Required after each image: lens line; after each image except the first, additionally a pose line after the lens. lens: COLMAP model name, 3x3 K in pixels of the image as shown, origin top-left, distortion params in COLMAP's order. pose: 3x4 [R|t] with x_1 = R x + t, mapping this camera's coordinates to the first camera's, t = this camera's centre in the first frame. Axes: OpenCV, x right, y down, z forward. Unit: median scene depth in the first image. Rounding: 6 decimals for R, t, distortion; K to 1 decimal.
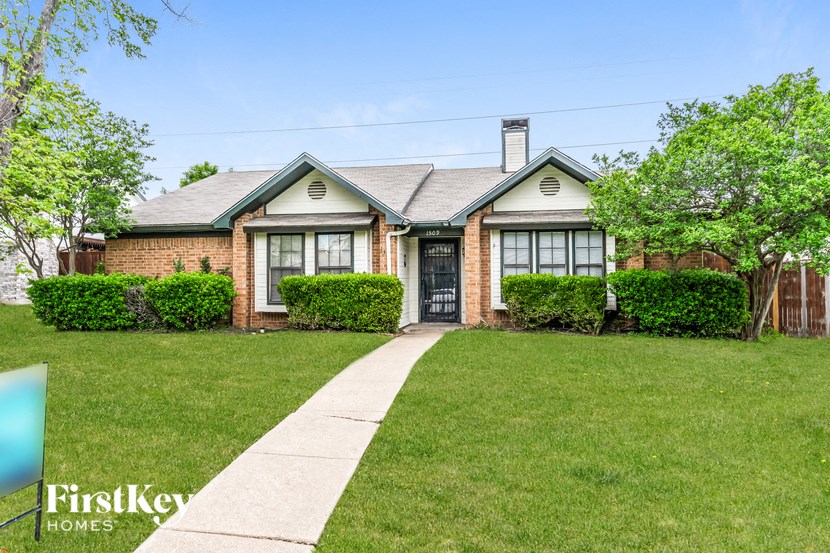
lens RADIAL K [[376.7, 0, 410.4], [0, 376.7, 275.1], [0, 0, 1]] dist [-0.000944, -0.000008]
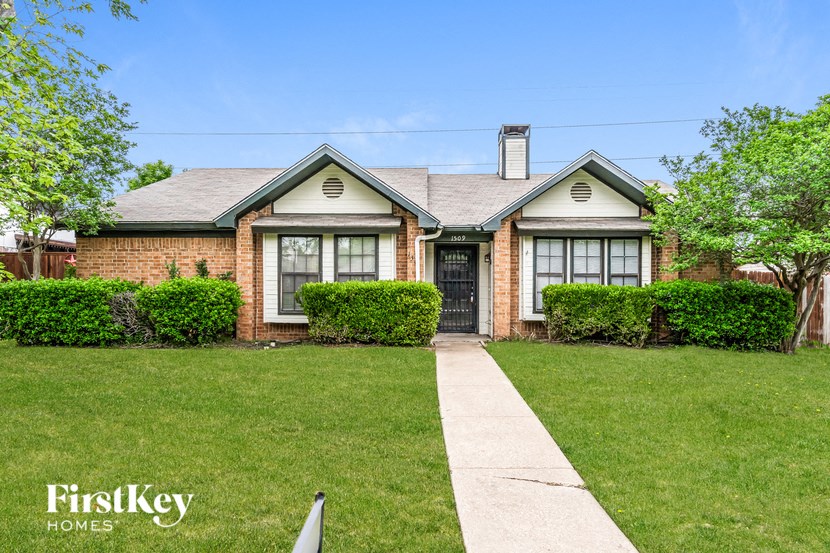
lens RADIAL K [[366.9, 0, 403.7], [0, 366.9, 289.0], [0, 0, 1]] dist [0.004898, 0.000654]
pose [[0.995411, 0.009270, 0.095238, -0.174754], [-0.011093, 0.999765, 0.018627, -0.001858], [-0.095043, -0.019598, 0.995280, 0.112944]]
